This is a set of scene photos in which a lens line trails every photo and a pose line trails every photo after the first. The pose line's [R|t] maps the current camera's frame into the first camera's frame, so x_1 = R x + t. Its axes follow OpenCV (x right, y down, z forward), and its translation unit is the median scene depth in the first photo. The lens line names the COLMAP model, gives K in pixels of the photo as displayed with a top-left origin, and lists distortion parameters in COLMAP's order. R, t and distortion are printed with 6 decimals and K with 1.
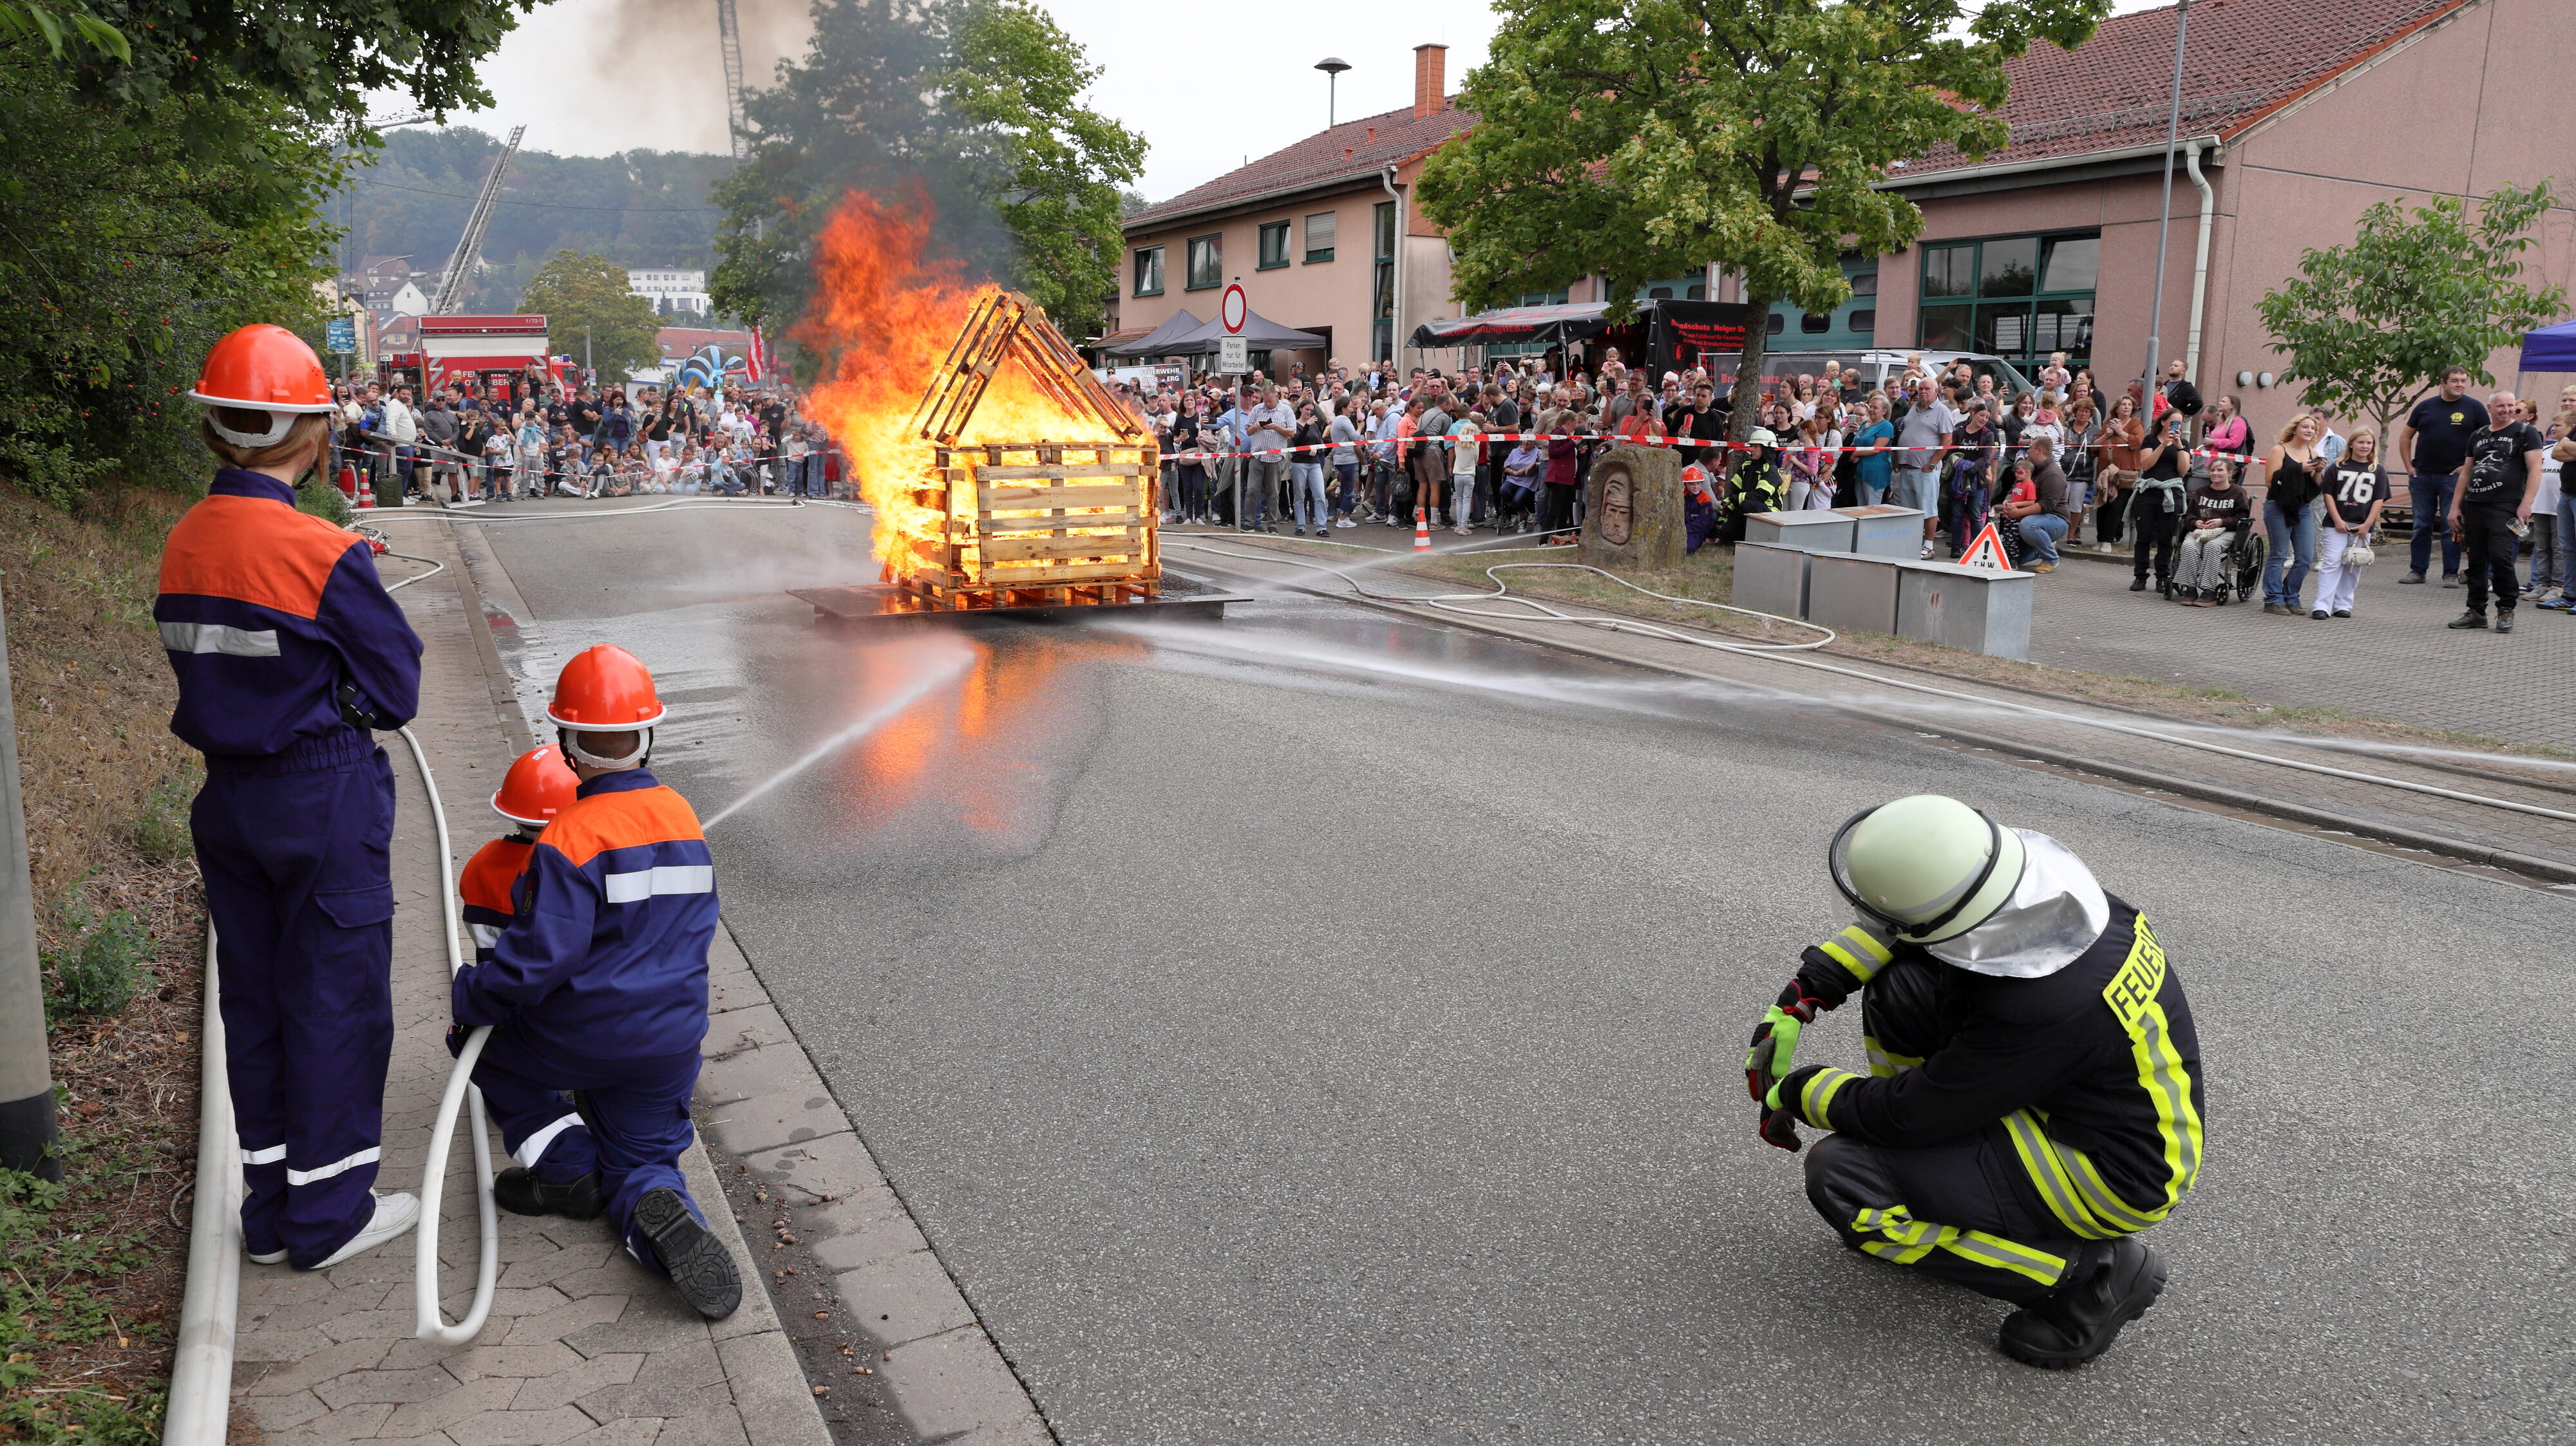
lens RADIAL K [[1761.8, 0, 1284.5], [0, 1761.8, 734.7], [0, 0, 1]] dist [-0.109211, 0.088744]
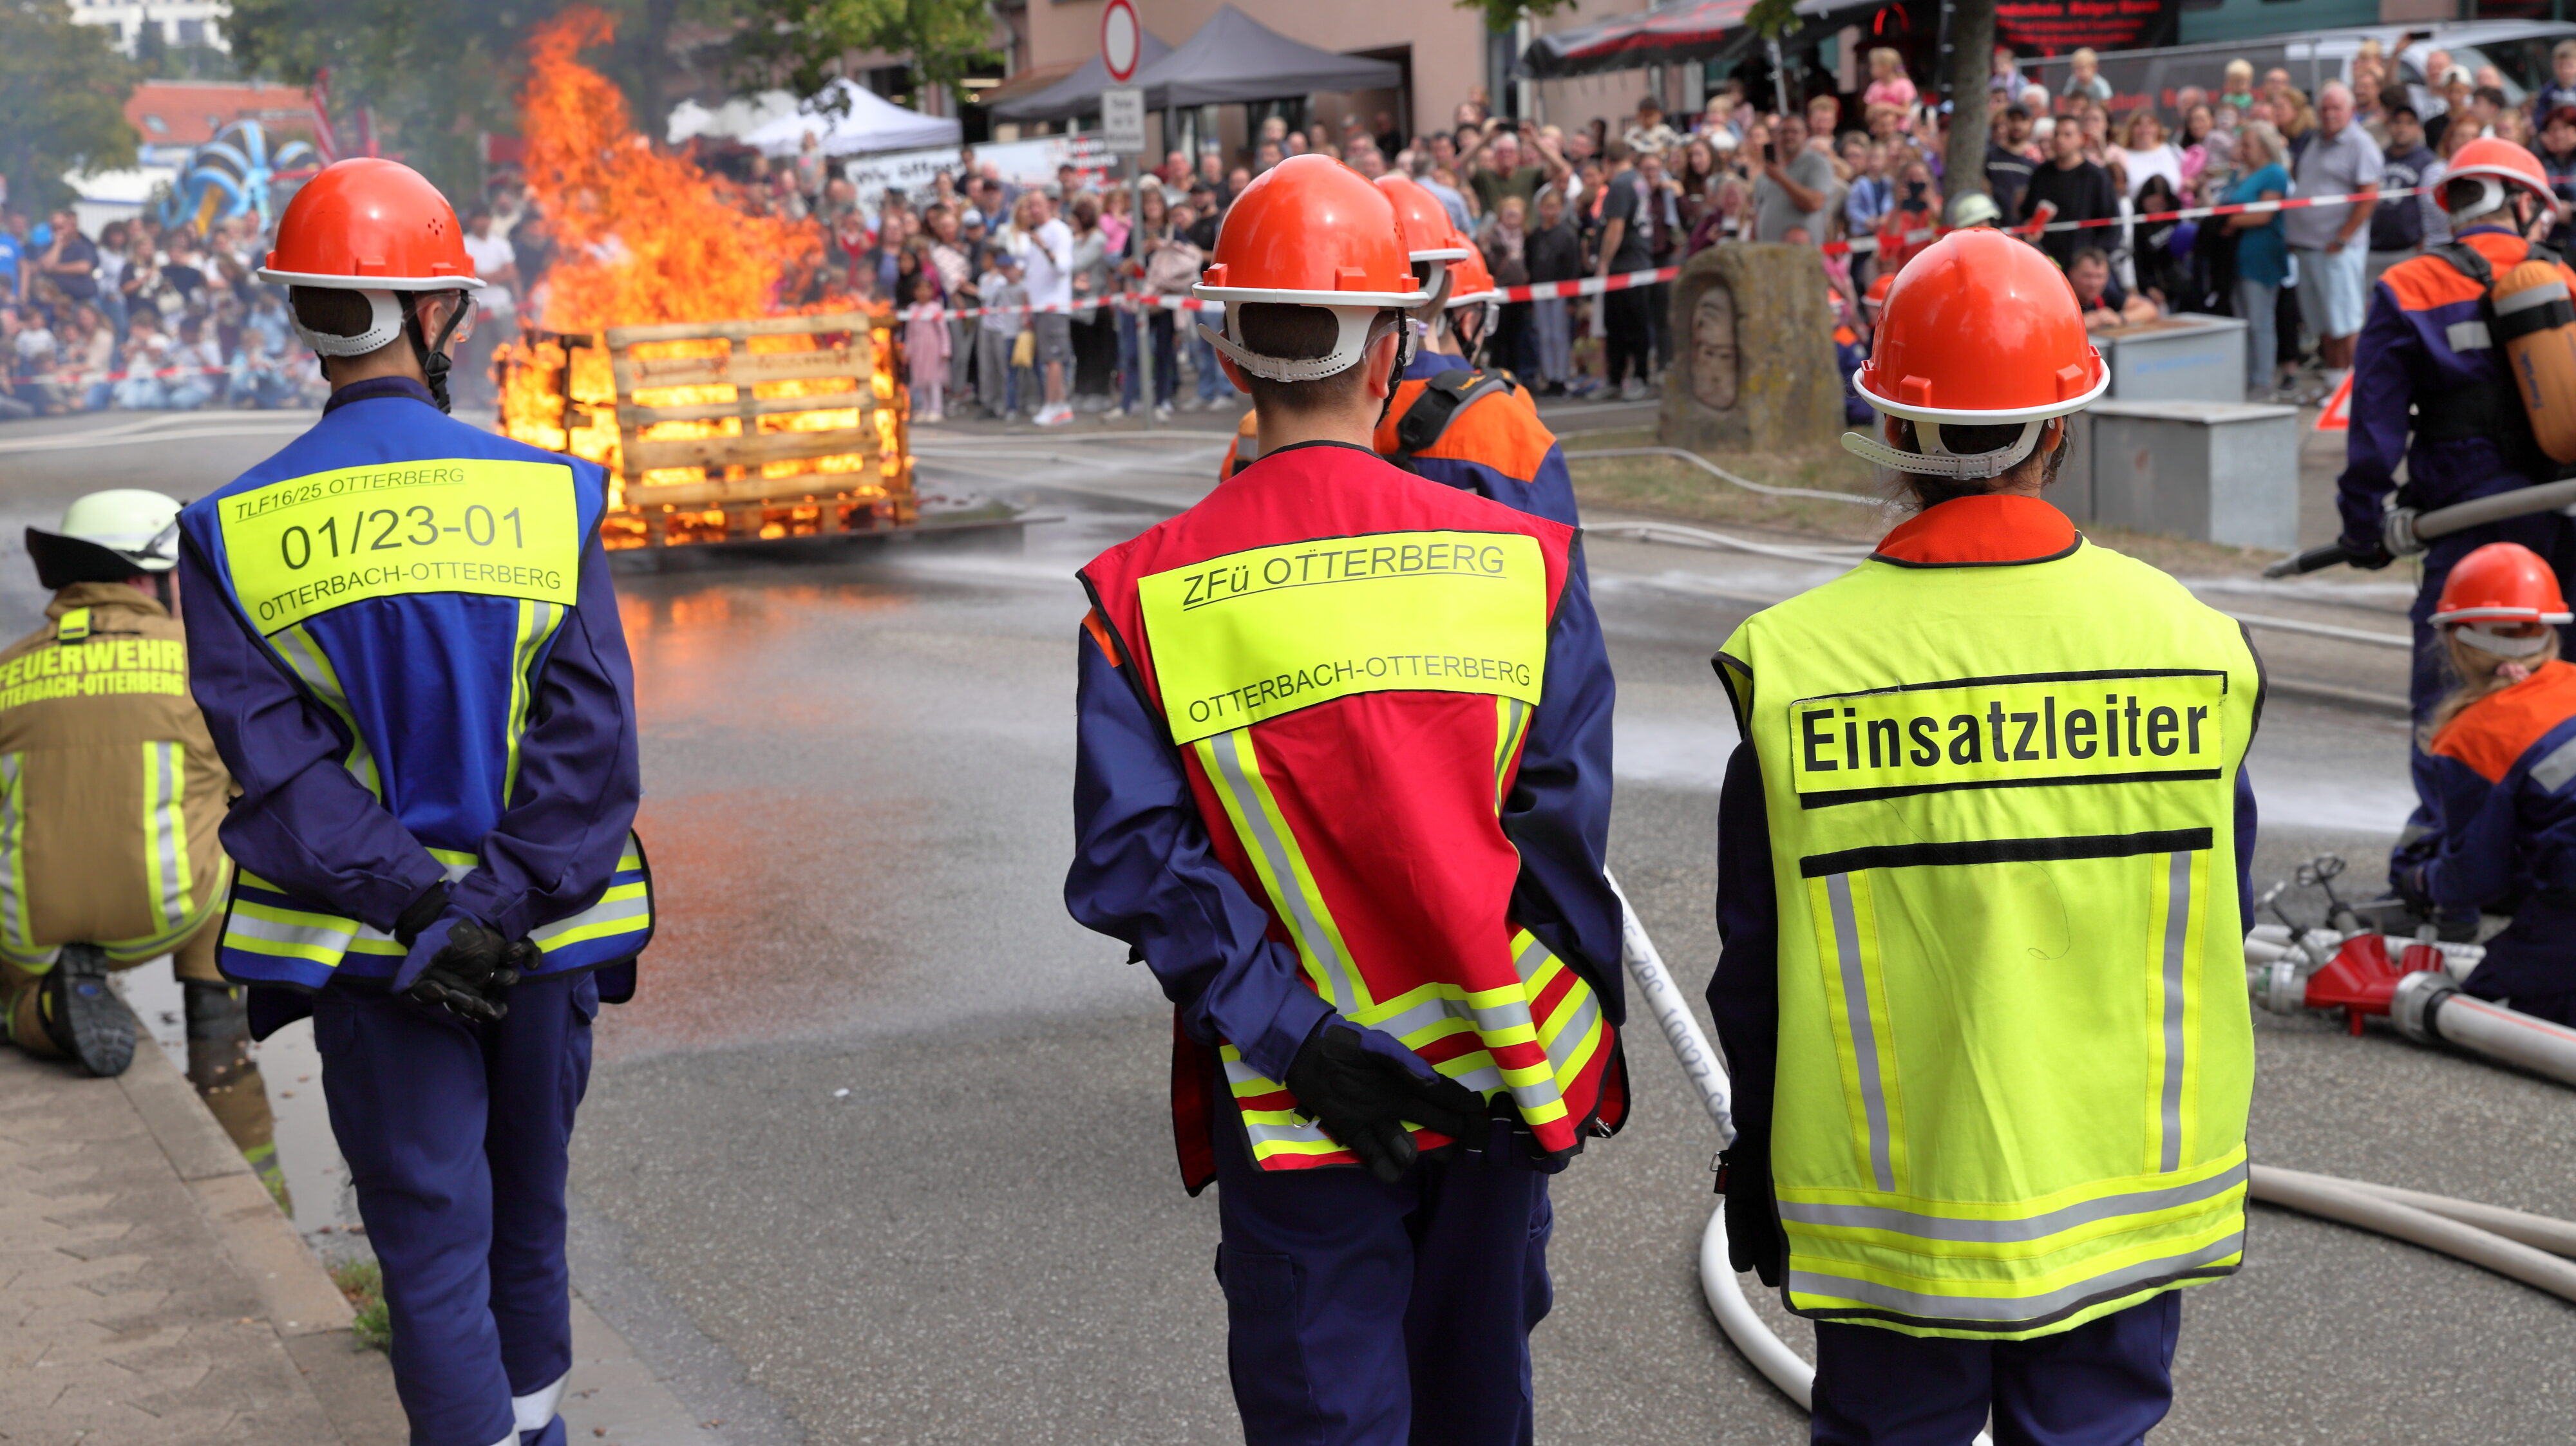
lens RADIAL K [[3695.6, 0, 1284.1], [0, 3695.6, 725.4], [0, 0, 1]] dist [0.139671, -0.015271]
pose [[0.997586, -0.042586, -0.054843, 0.073819], [0.040089, 0.998143, -0.045853, 0.033975], [0.056694, 0.043544, 0.997442, -0.175018]]
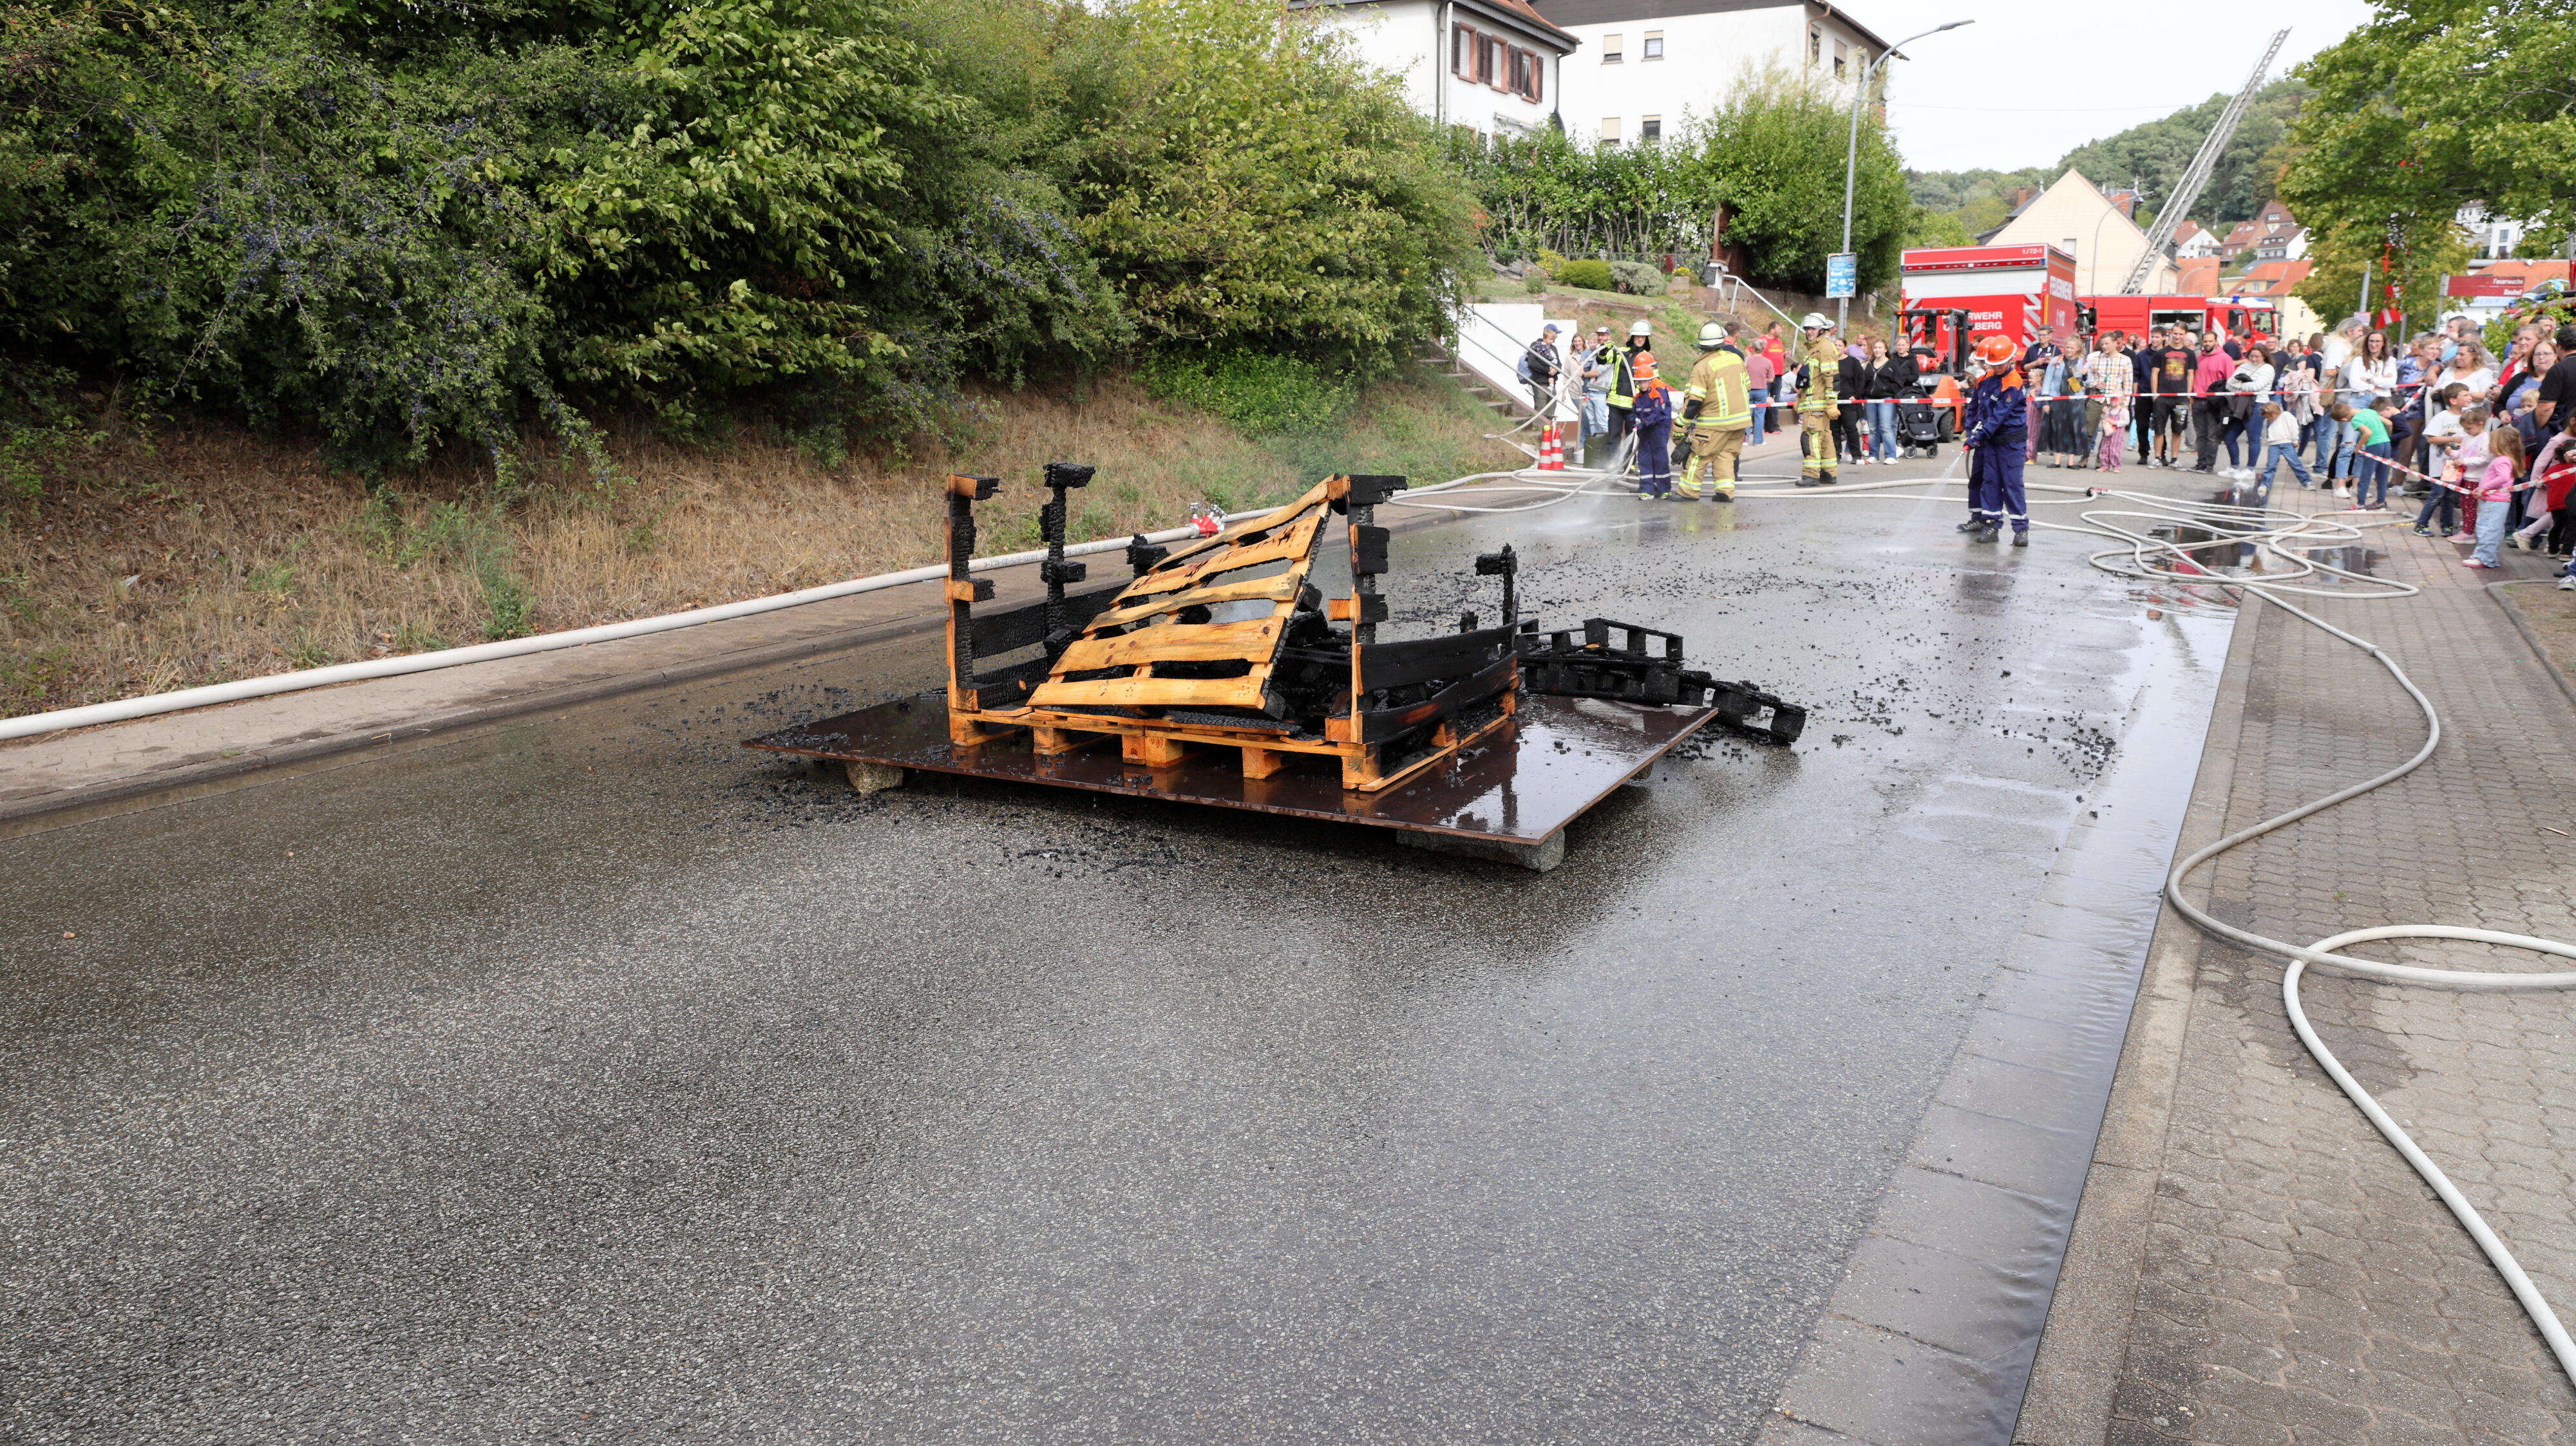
lens RADIAL K [[1747.6, 0, 1269.1], [0, 1747.6, 713.6], [0, 0, 1]] dist [-0.104802, 0.070466]
pose [[0.542023, 0.156124, -0.825734, 0.151235], [-0.140550, 0.985593, 0.094090, -0.078487], [0.828527, 0.065058, 0.556157, 0.430163]]
